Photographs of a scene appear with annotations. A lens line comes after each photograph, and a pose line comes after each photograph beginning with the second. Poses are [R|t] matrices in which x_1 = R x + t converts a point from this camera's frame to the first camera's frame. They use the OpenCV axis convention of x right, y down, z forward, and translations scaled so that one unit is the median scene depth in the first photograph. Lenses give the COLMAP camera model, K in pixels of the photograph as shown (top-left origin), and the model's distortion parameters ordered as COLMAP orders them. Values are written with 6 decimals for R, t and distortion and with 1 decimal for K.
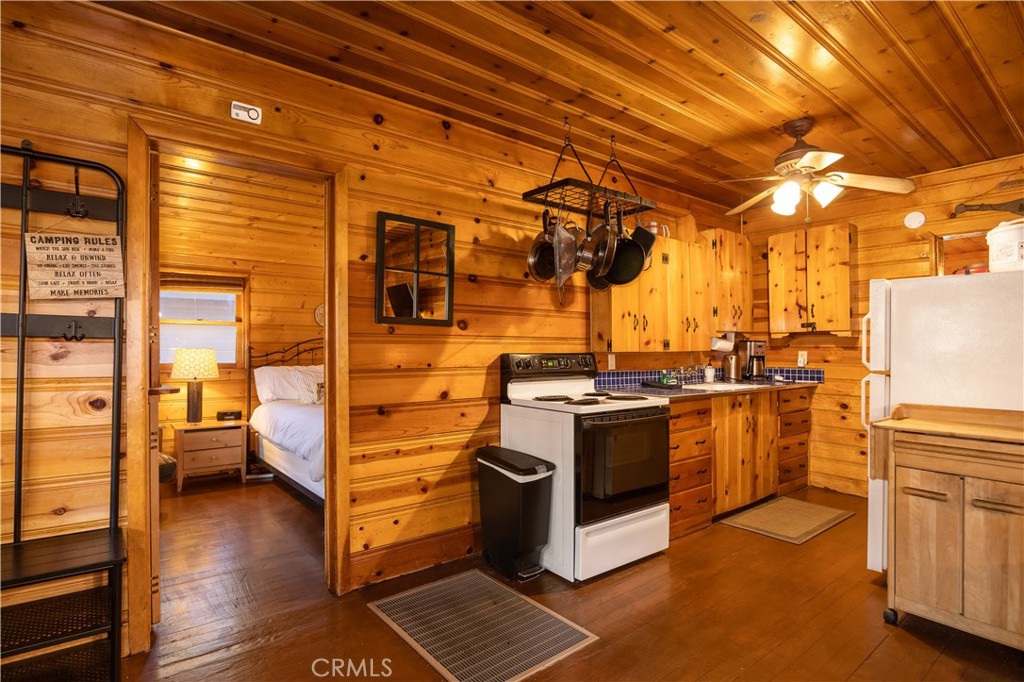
lens RADIAL K [[504.8, 0, 513.3], [0, 504.8, 341.3], [0, 0, 1]] dist [-0.013597, 0.001654]
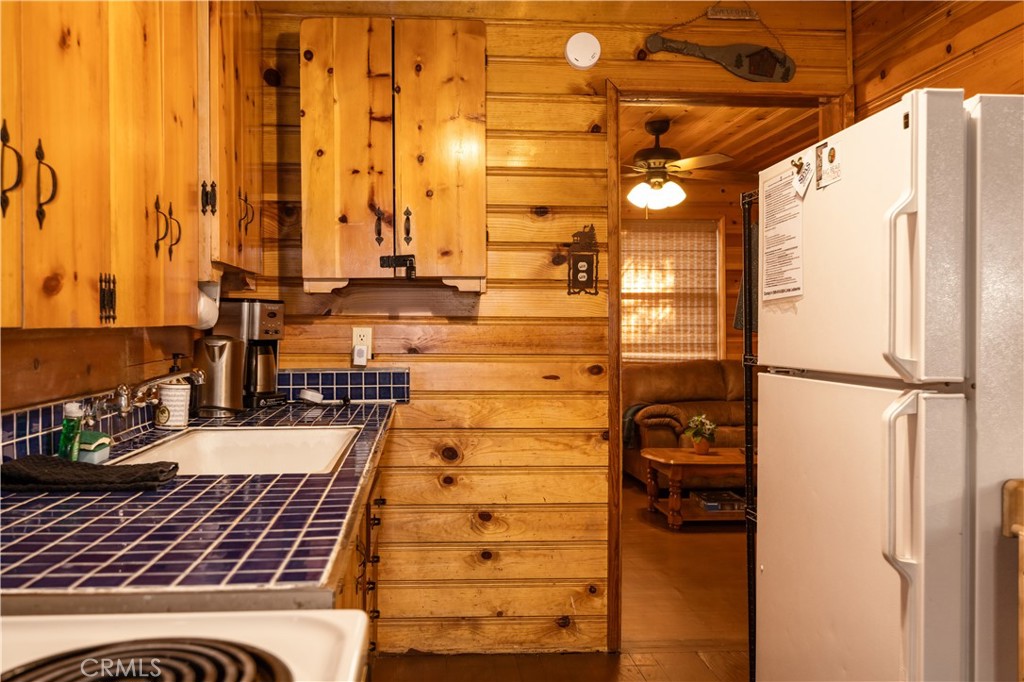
lens RADIAL K [[837.6, 0, 447.2], [0, 837.6, 324.2], [0, 0, 1]] dist [-0.000203, -0.005025]
pose [[0.590268, 0.000250, 0.807208, 0.107479], [-0.007166, 0.999962, 0.004931, 0.020359], [-0.807176, -0.008695, 0.590247, 0.825578]]
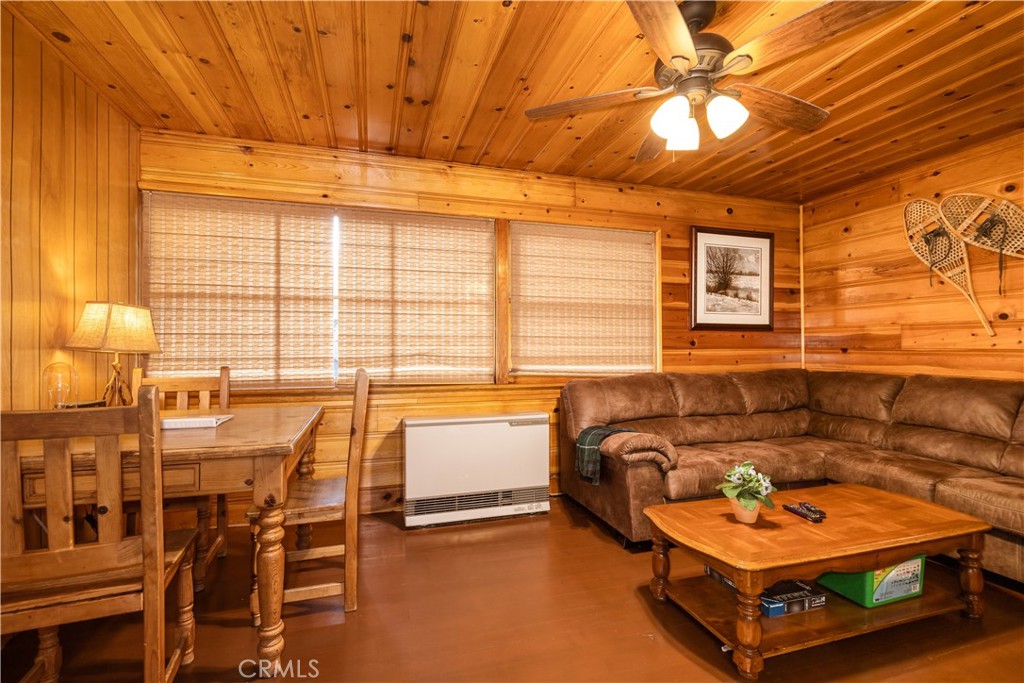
lens RADIAL K [[445.6, 0, 519.1], [0, 445.6, 341.6], [0, 0, 1]] dist [-0.007505, -0.000876]
pose [[0.352165, 0.009709, 0.935888, 1.177376], [-0.014647, 0.999881, -0.004861, 0.053118], [-0.935823, -0.011996, 0.352265, 1.528896]]
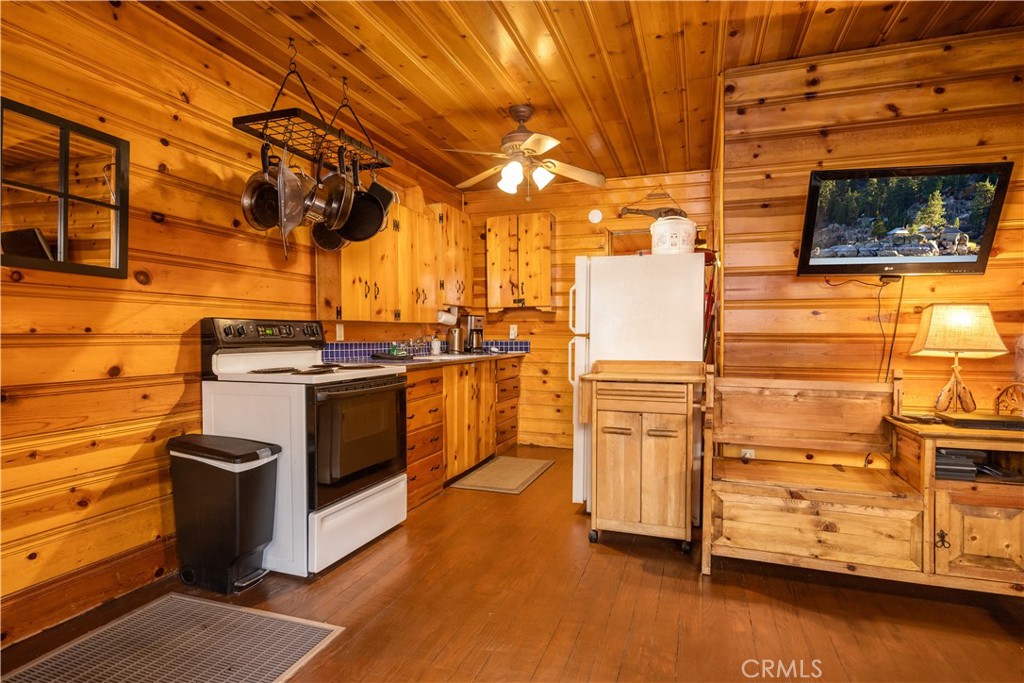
lens RADIAL K [[509.6, 0, 518.4], [0, 509.6, 340.9], [0, 0, 1]] dist [-0.011466, 0.000334]
pose [[0.843506, -0.010531, 0.537016, -0.033995], [-0.003843, 0.999664, 0.025640, 0.039205], [-0.537105, -0.023692, 0.843182, 0.060888]]
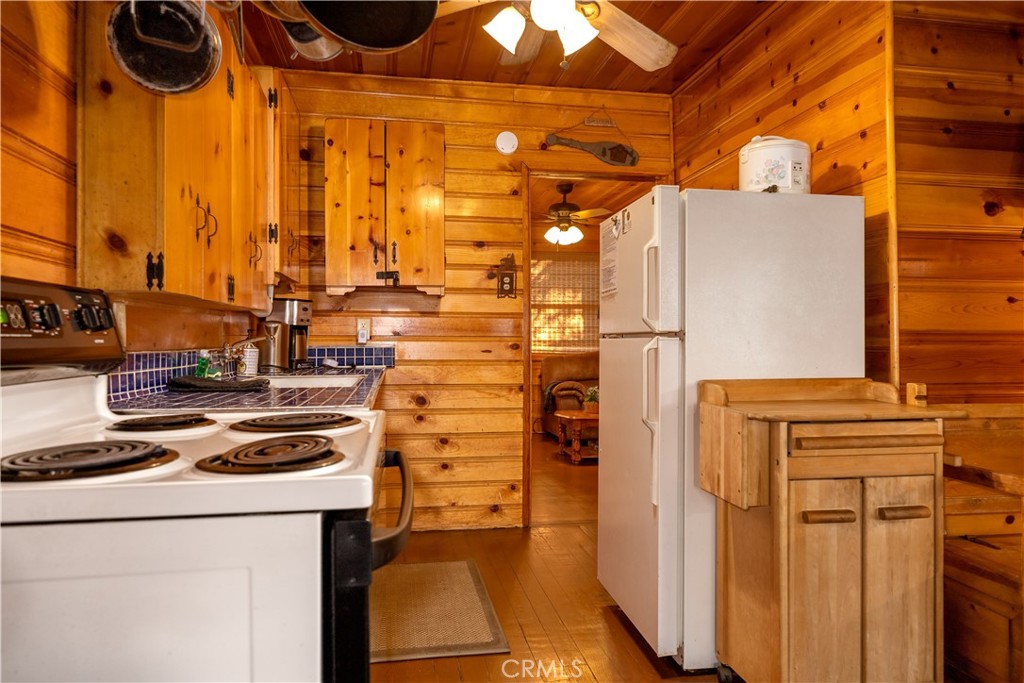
lens RADIAL K [[666.3, 0, 490.5], [0, 666.3, 327.0], [0, 0, 1]] dist [-0.003840, -0.000147]
pose [[0.501025, 0.010913, 0.865364, -0.088692], [-0.007691, 0.999937, -0.008157, 0.054032], [-0.865399, -0.002568, 0.501077, 0.682542]]
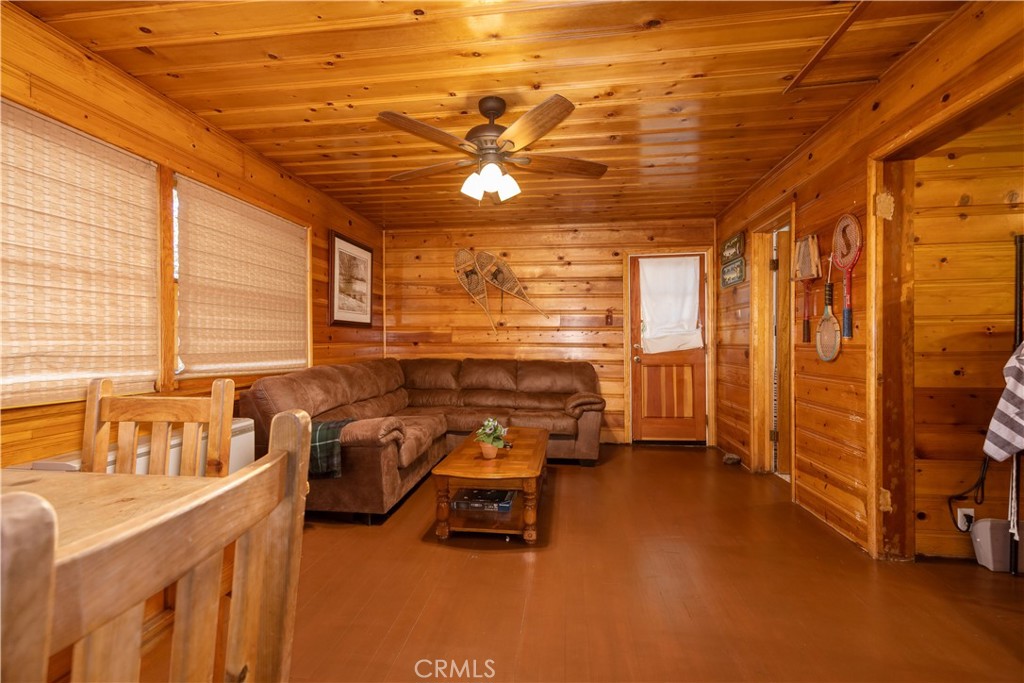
lens RADIAL K [[426.9, 0, 509.5], [0, 426.9, 343.8], [0, 0, 1]] dist [-0.003254, 0.000240]
pose [[-0.689459, -0.004848, 0.724309, 1.200393], [-0.011091, 0.999931, -0.003864, 0.061851], [-0.724240, -0.010698, -0.689465, 2.042018]]
